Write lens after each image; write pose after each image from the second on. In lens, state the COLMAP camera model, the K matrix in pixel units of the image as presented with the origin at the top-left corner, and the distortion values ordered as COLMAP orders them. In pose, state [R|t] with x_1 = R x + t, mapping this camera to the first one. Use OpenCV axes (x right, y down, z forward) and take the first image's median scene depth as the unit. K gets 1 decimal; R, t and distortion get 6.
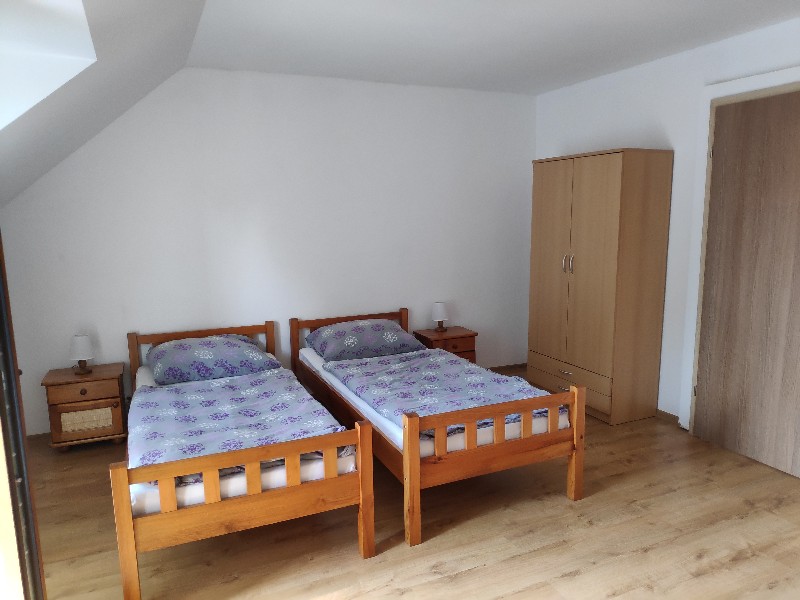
lens RADIAL K [[566.7, 0, 400.0], [0, 566.7, 300.0], [0, 0, 1]] dist [0.035987, -0.077728]
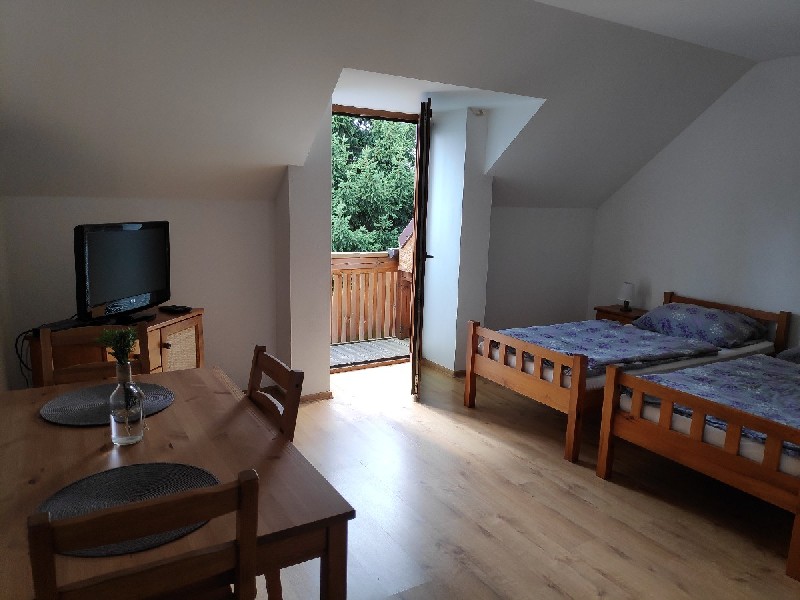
lens RADIAL K [[566.7, 0, 400.0], [0, 566.7, 300.0], [0, 0, 1]] dist [0.035987, -0.077728]
pose [[0.117482, 0.190358, -0.974660, 1.044892], [-0.179849, 0.969305, 0.167634, -0.043379], [0.976654, 0.155598, 0.148112, 0.369705]]
